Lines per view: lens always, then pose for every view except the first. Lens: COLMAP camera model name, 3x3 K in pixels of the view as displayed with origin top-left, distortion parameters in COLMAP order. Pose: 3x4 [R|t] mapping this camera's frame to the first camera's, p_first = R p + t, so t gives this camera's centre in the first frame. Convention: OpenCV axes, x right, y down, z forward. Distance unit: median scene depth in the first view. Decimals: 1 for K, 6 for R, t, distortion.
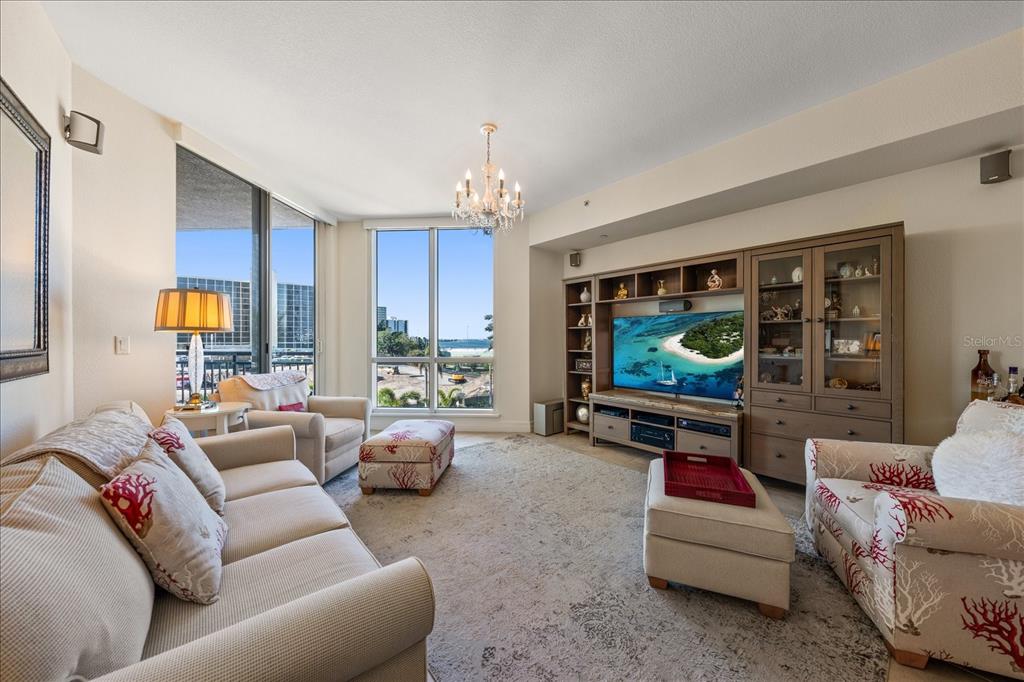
lens RADIAL K [[353.6, 0, 514.1], [0, 353.6, 339.9], [0, 0, 1]] dist [-0.000533, 0.000026]
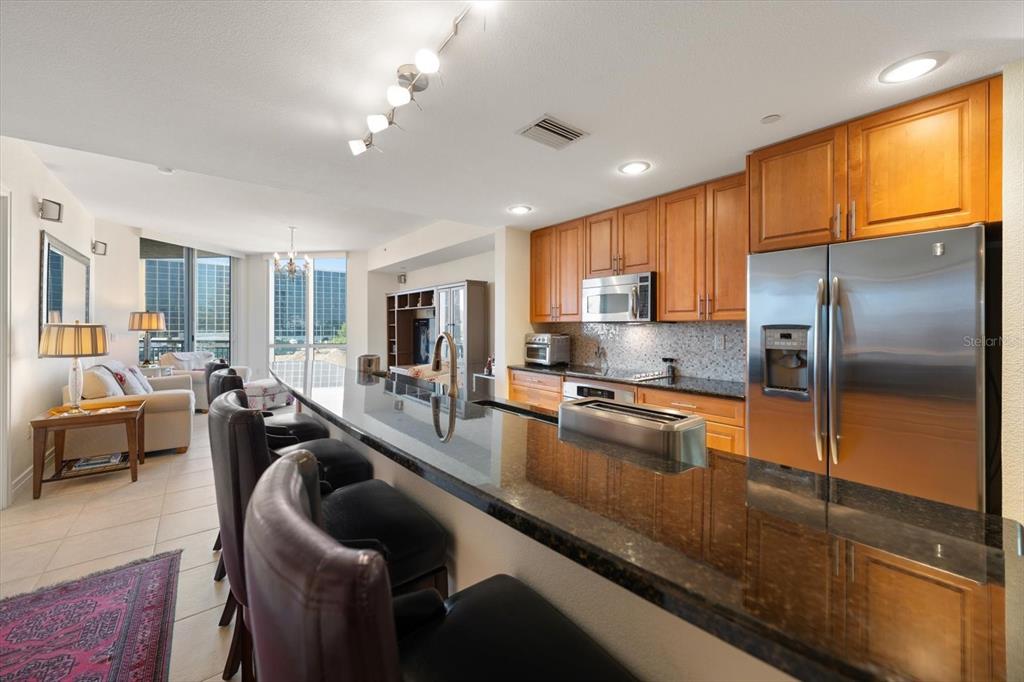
lens RADIAL K [[390.5, 0, 505.6], [0, 390.5, 324.5], [0, 0, 1]] dist [-0.001970, 0.000347]
pose [[0.999273, -0.000633, -0.038128, 1.137653], [0.000456, 0.999989, -0.004641, -0.044350], [0.038130, 0.004620, 0.999262, -1.069030]]
